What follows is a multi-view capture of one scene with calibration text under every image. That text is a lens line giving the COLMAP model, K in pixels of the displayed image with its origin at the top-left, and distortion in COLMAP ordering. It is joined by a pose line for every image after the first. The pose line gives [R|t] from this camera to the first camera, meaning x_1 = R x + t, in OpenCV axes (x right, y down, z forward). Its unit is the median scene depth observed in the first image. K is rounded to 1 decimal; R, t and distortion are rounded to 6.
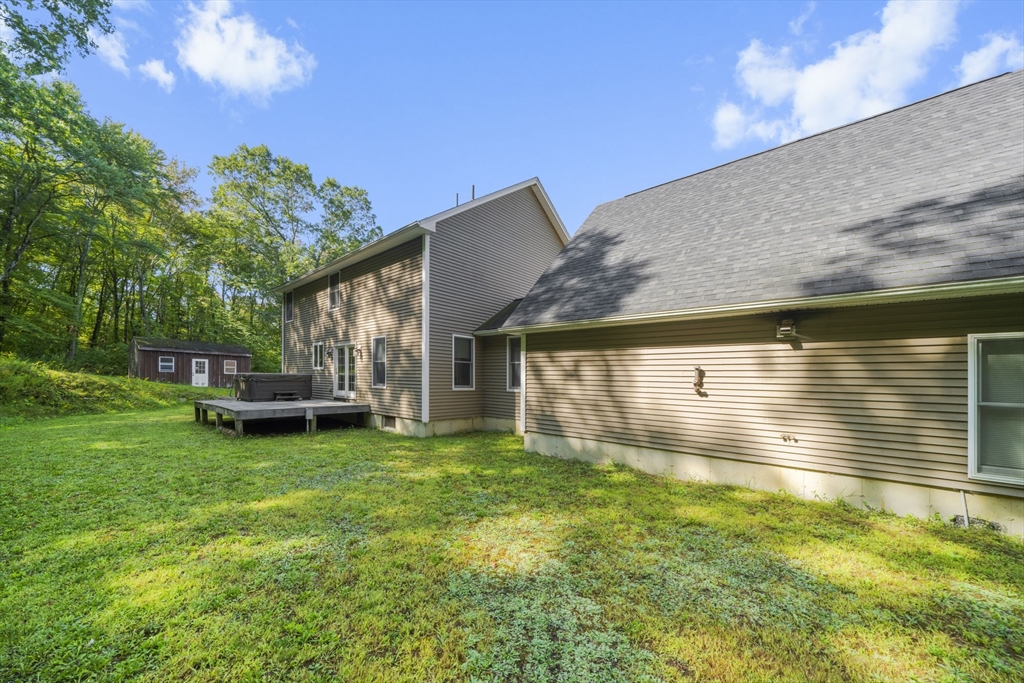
lens RADIAL K [[358.8, 0, 511.8], [0, 358.8, 370.5], [0, 0, 1]] dist [-0.001713, -0.000108]
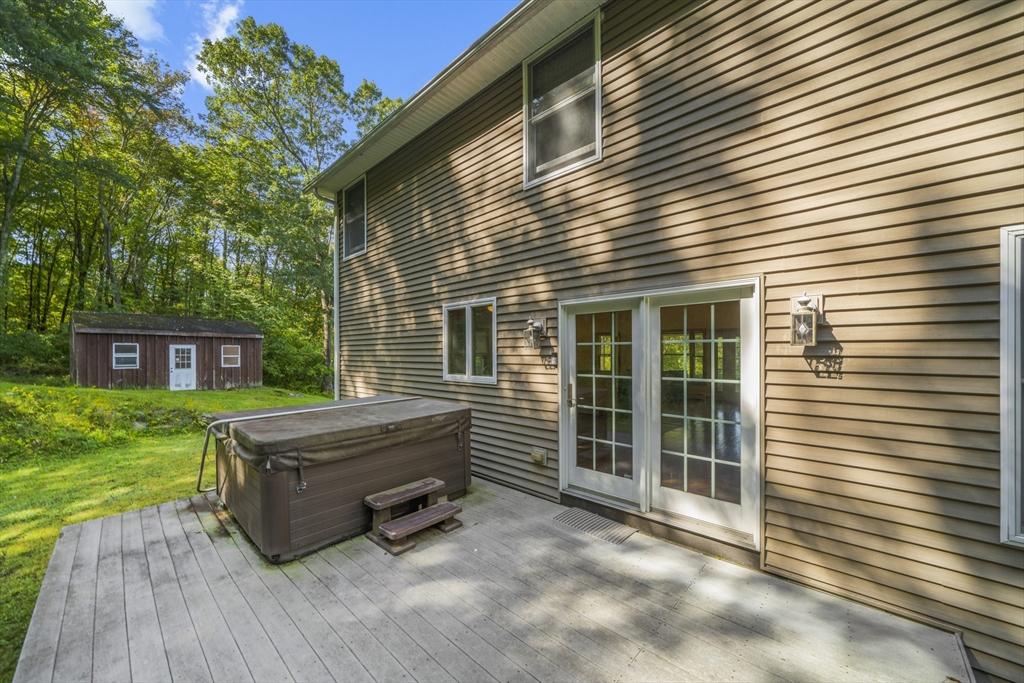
lens RADIAL K [[372.7, 0, 512.0], [0, 372.7, 341.5], [0, 0, 1]] dist [-0.015332, -0.000123]
pose [[0.999149, -0.022266, -0.034709, -0.283298], [0.022091, 0.999741, -0.005420, -0.021648], [0.034820, 0.004648, 0.999383, 0.387611]]
